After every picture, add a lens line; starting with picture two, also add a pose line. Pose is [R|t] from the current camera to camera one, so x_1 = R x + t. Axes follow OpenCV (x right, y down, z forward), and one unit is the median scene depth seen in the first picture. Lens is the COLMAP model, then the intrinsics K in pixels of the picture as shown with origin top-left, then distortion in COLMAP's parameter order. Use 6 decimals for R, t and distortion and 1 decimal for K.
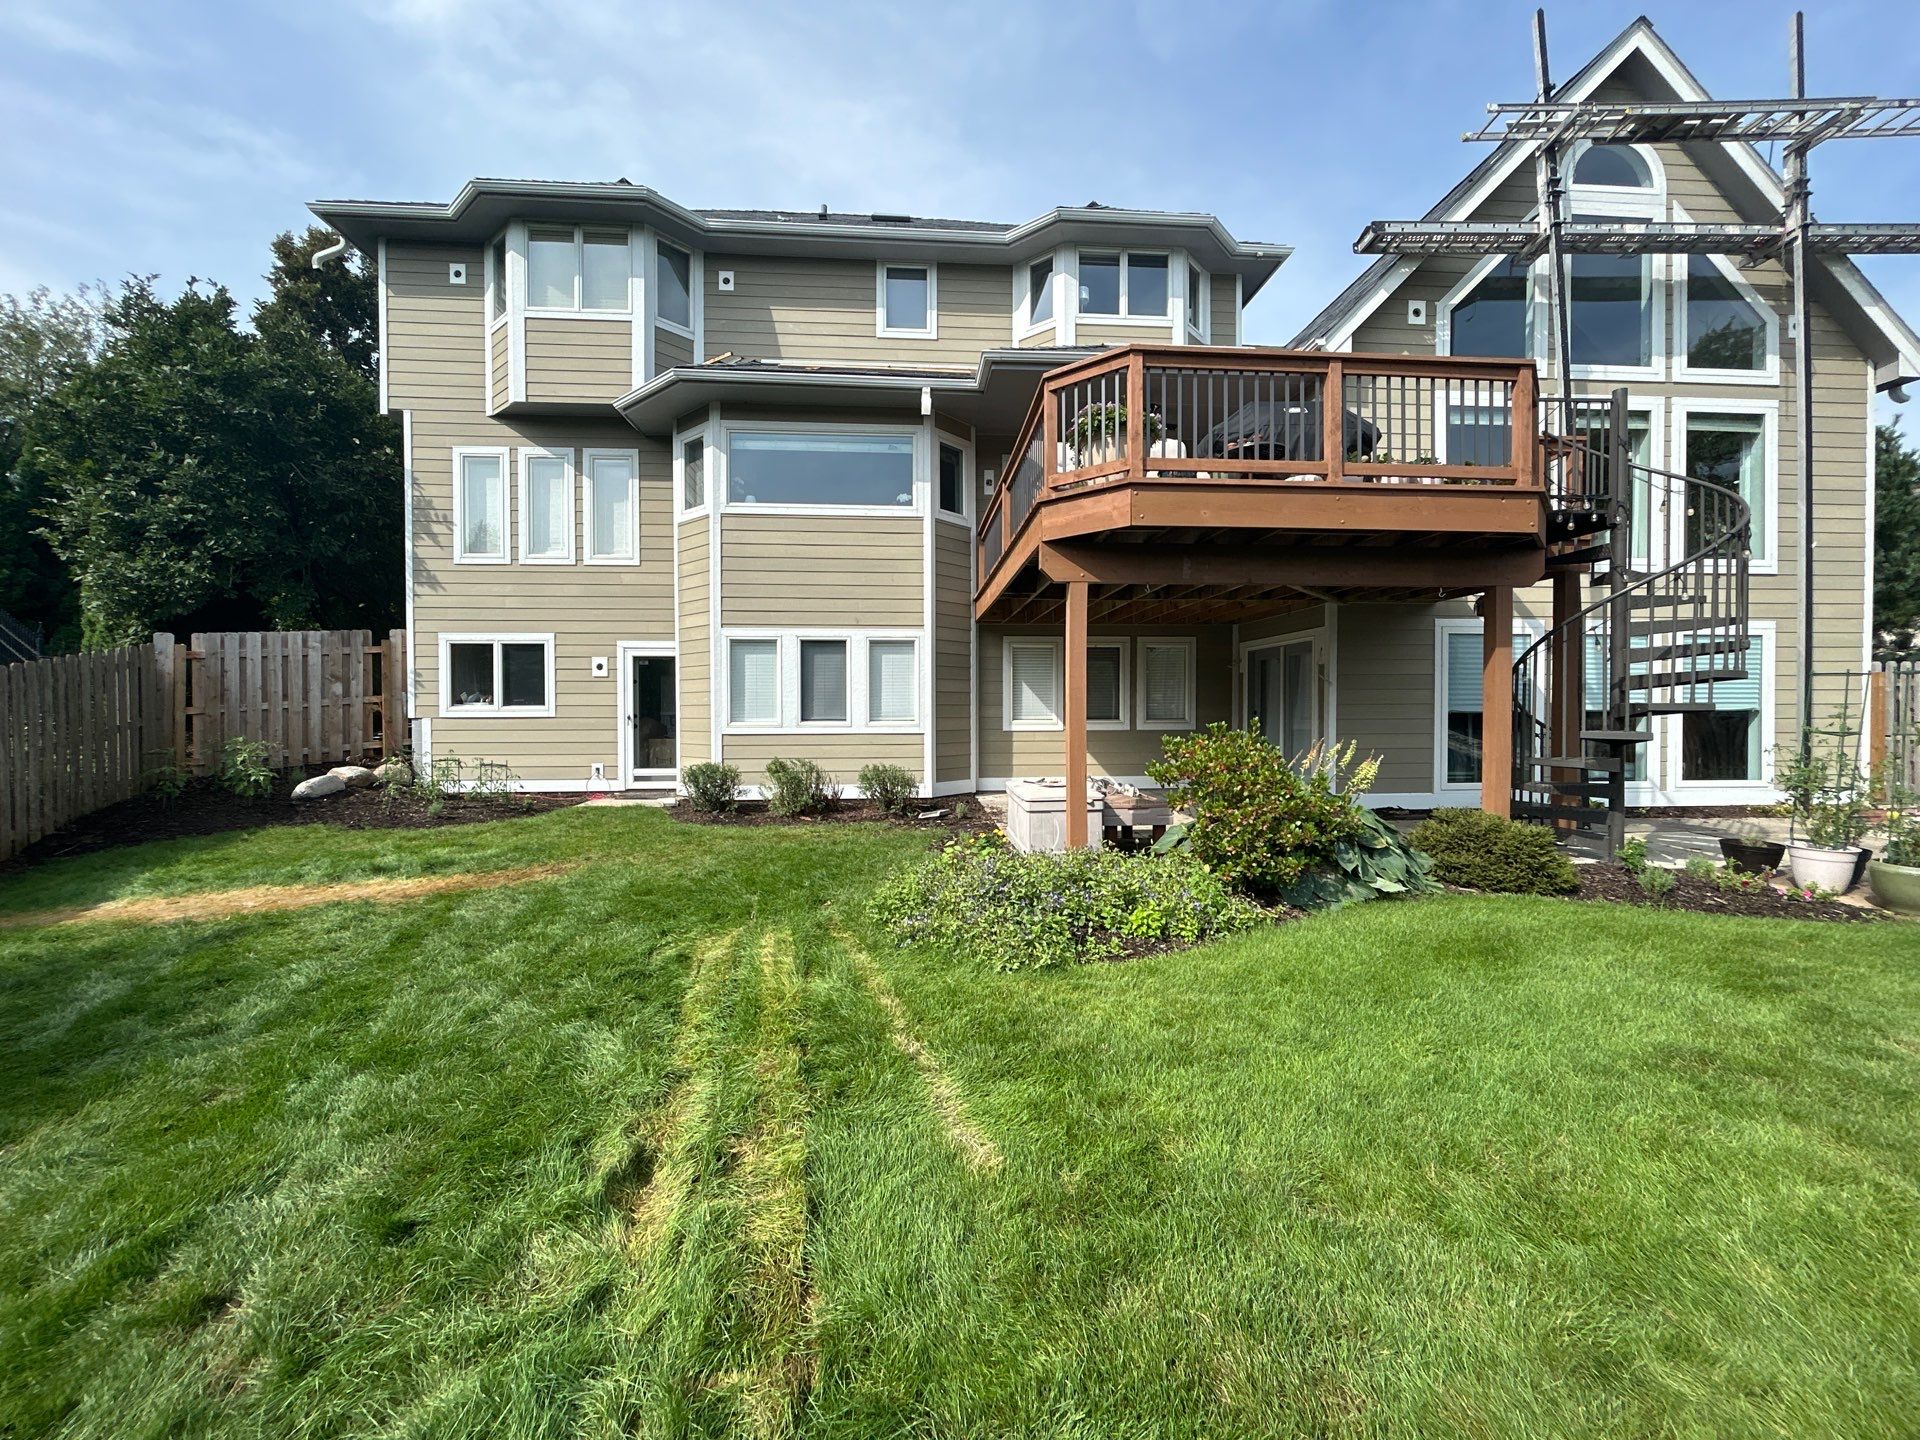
lens RADIAL K [[866.7, 0, 962.9], [0, 866.7, 729.5], [0, 0, 1]] dist [0.009977, -0.000068]
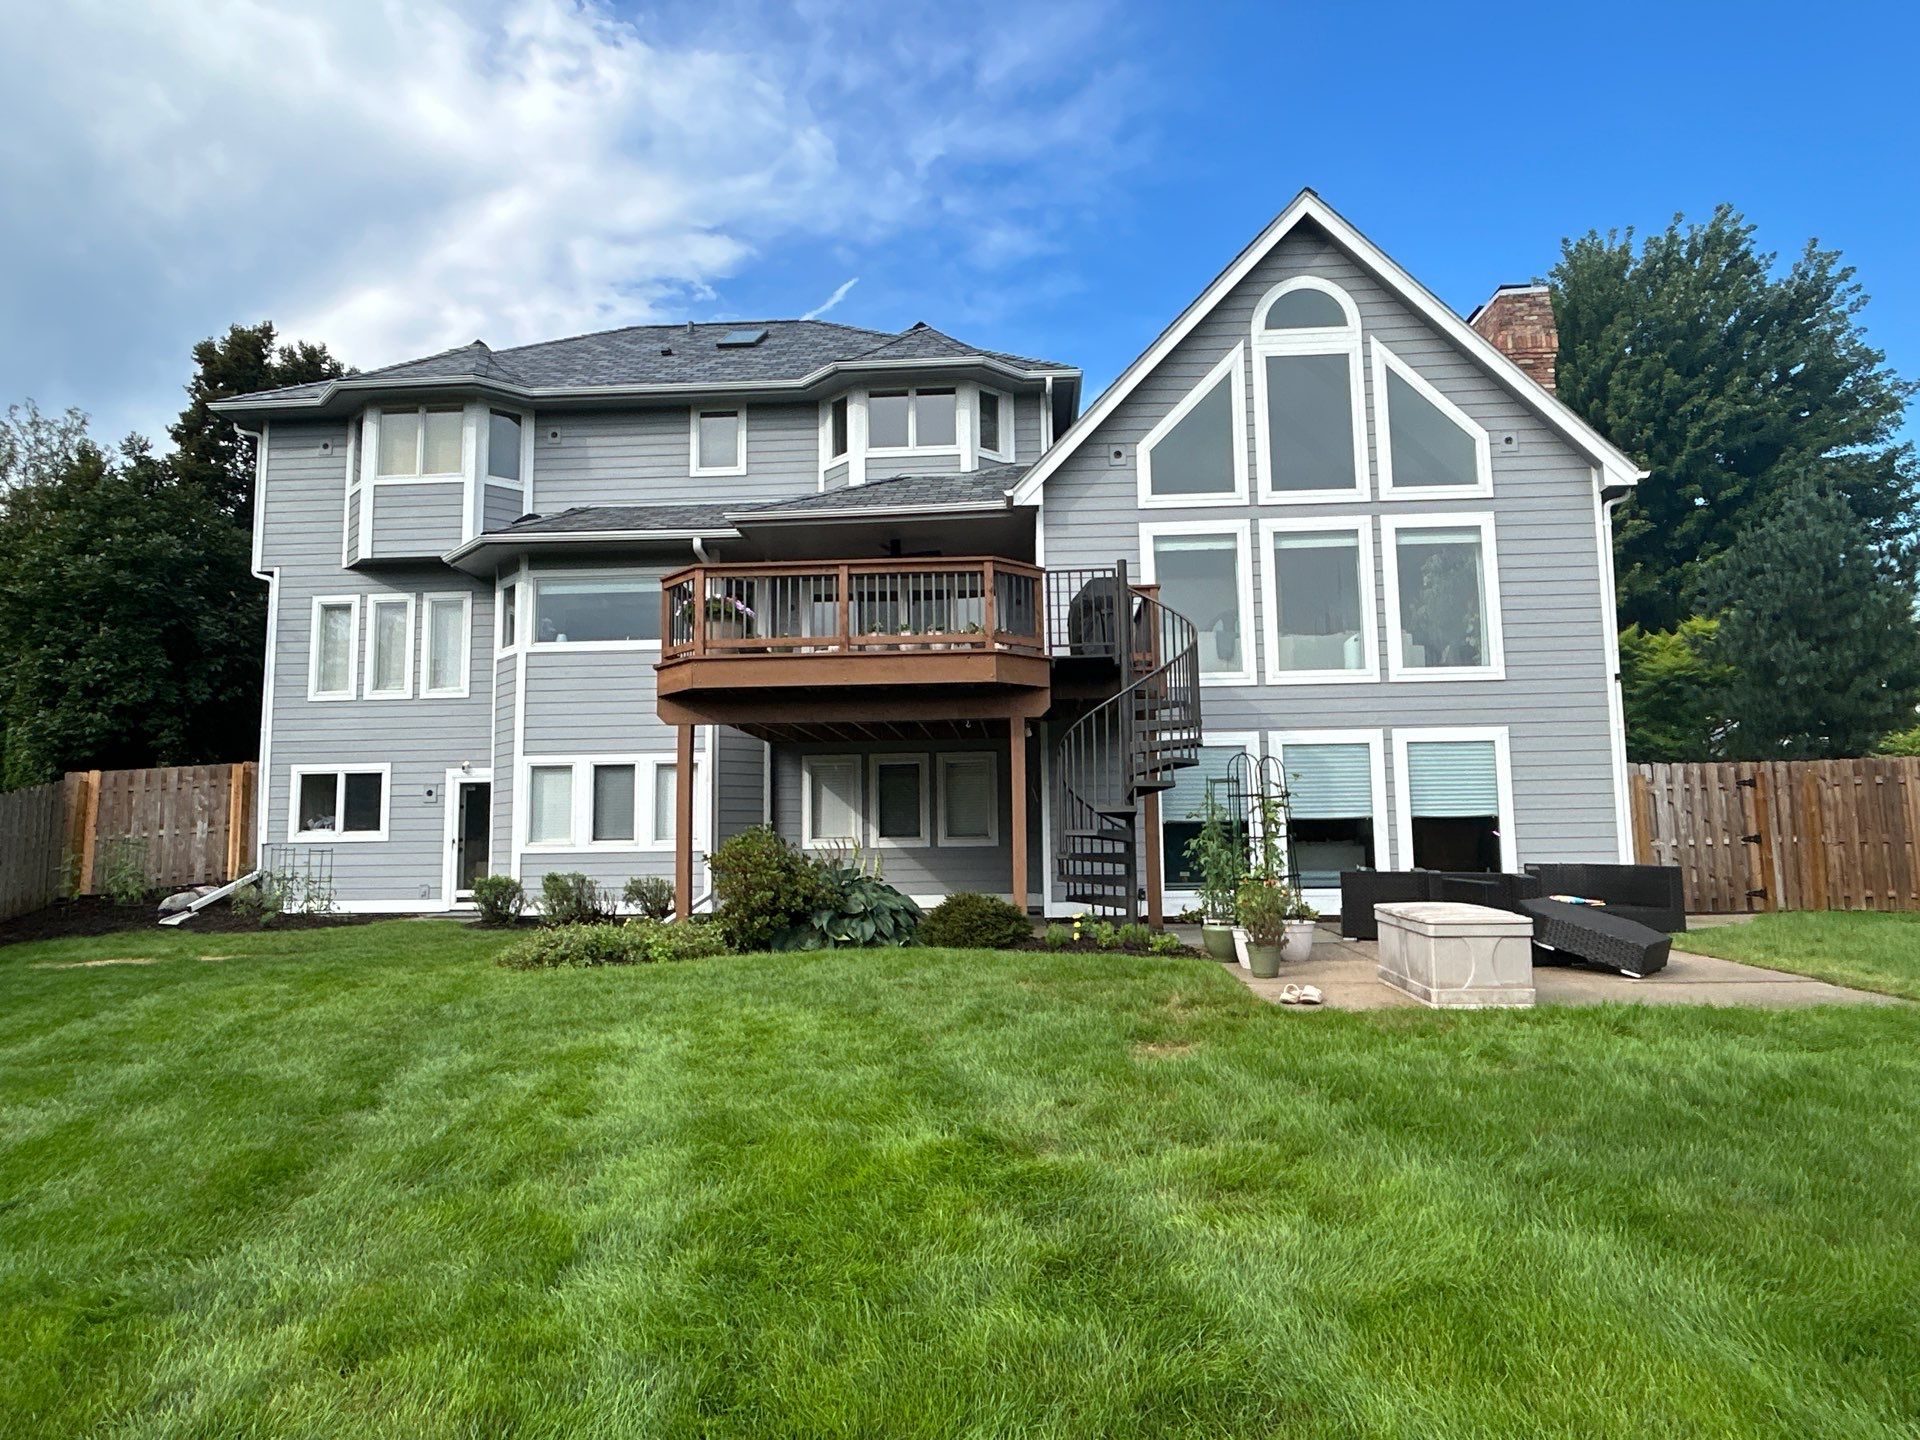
lens RADIAL K [[1443.2, 0, 993.3], [0, 1443.2, 722.1], [0, 0, 1]] dist [0.052176, -0.067973]
pose [[0.986713, -0.025072, -0.160526, 0.574671], [0.005655, 0.992723, -0.120289, 0.061696], [0.162374, 0.117783, 0.979674, -0.669835]]
